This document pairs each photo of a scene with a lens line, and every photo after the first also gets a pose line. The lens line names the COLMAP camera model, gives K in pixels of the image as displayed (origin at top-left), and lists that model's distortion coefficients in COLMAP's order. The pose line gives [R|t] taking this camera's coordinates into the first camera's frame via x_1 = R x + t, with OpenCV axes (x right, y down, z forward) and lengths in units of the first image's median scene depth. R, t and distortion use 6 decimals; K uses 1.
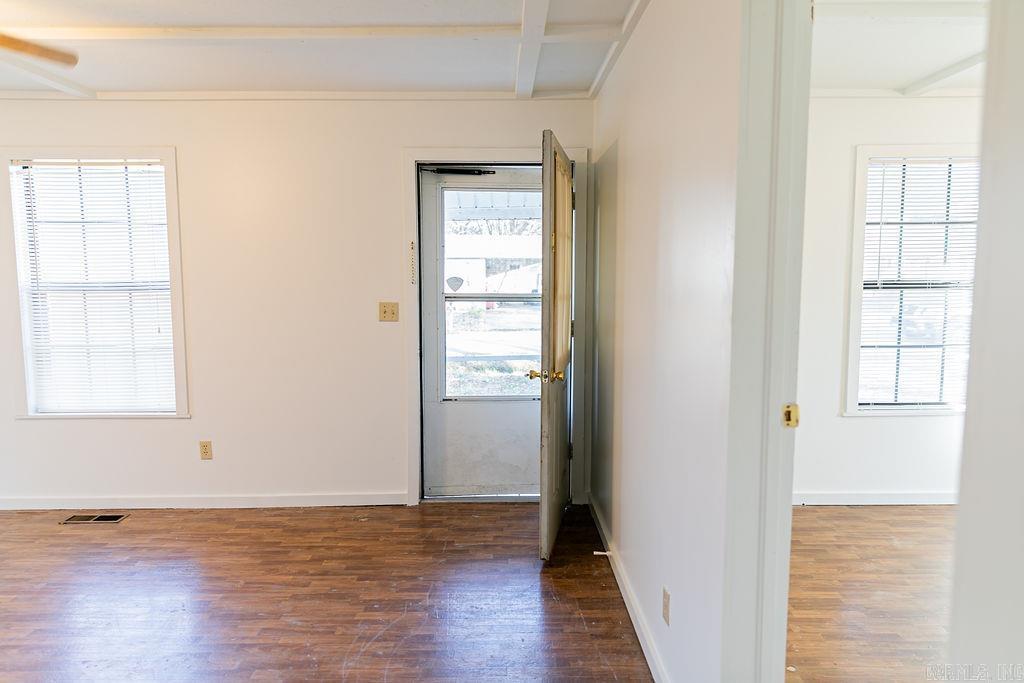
lens RADIAL K [[678.4, 0, 507.0], [0, 678.4, 343.1], [0, 0, 1]] dist [0.010925, -0.006247]
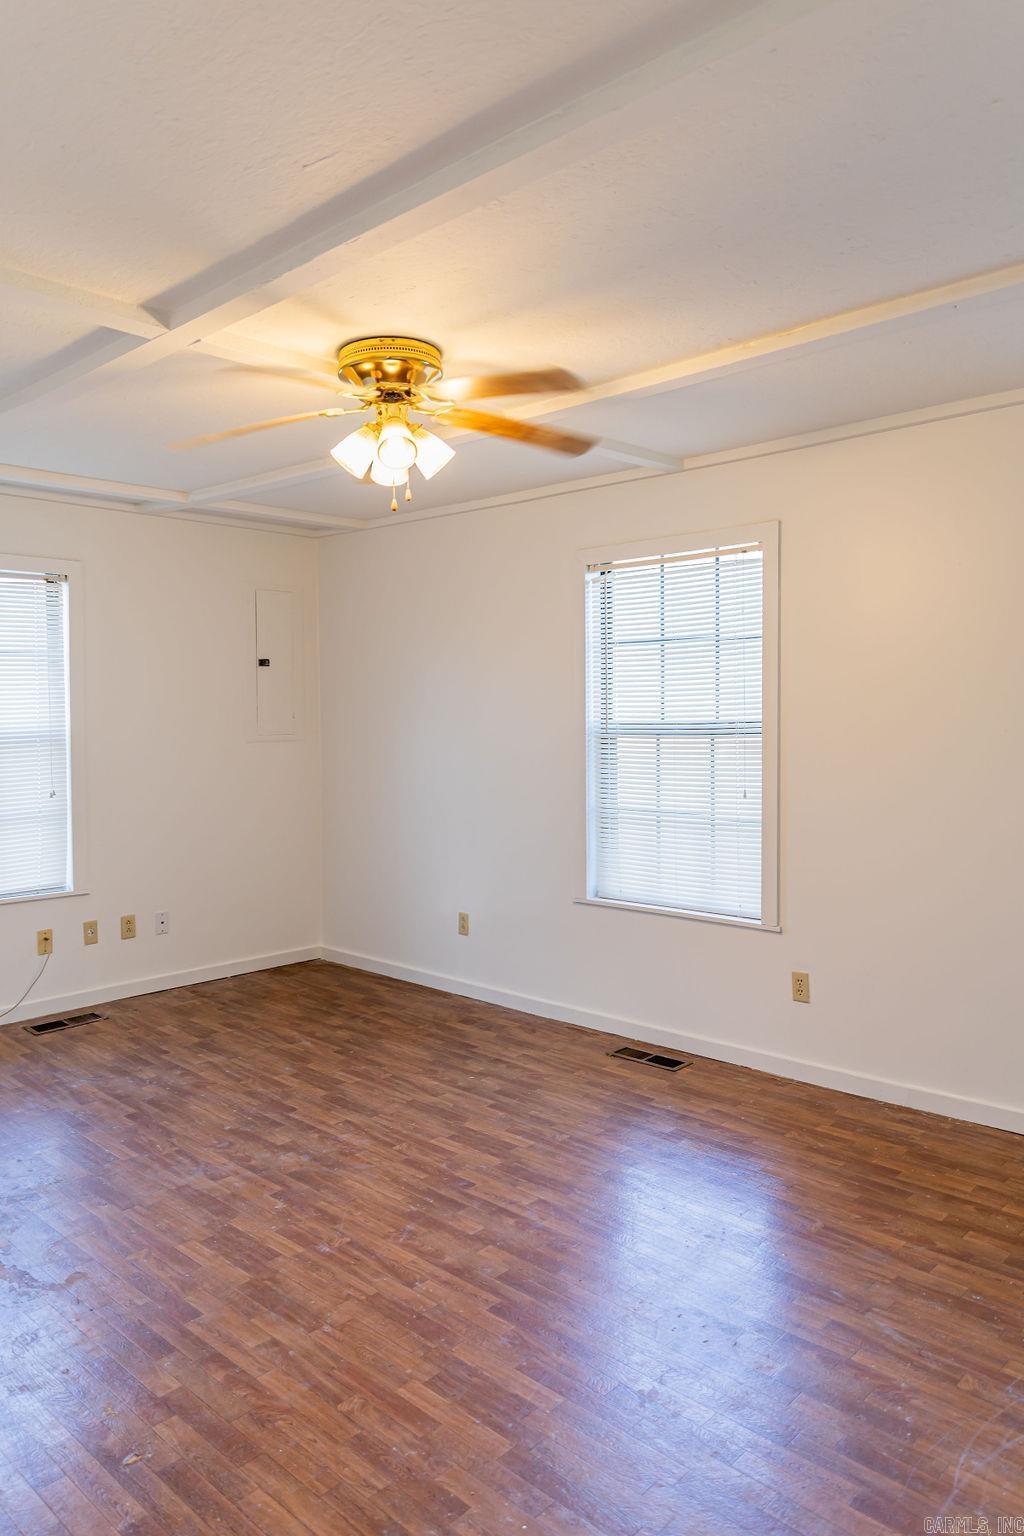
lens RADIAL K [[1058.5, 0, 508.8], [0, 1058.5, 744.7], [0, 0, 1]] dist [0.010173, -0.001587]
pose [[0.725340, 0.016096, -0.688203, 0.037782], [-0.063700, 0.997007, -0.043818, -0.007572], [0.685437, 0.075621, 0.724194, 0.085585]]
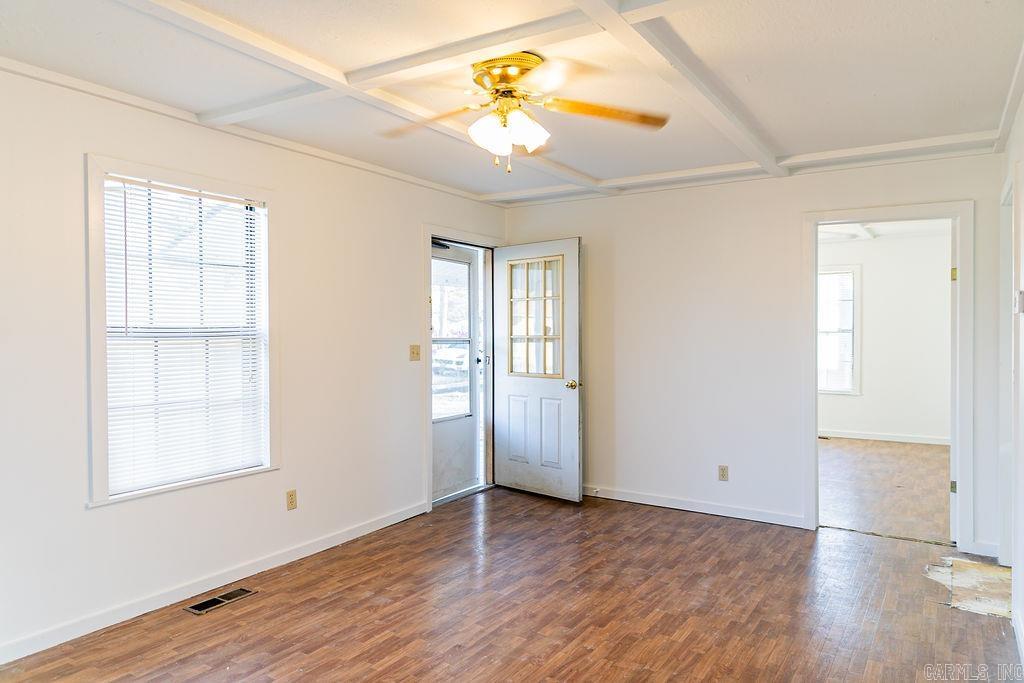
lens RADIAL K [[678.4, 0, 507.0], [0, 678.4, 343.1], [0, 0, 1]] dist [0.010925, -0.006247]
pose [[0.551975, -0.013792, 0.833747, -1.132729], [0.088081, 0.995234, -0.041850, 0.002303], [-0.829196, 0.096537, 0.550559, 0.197383]]
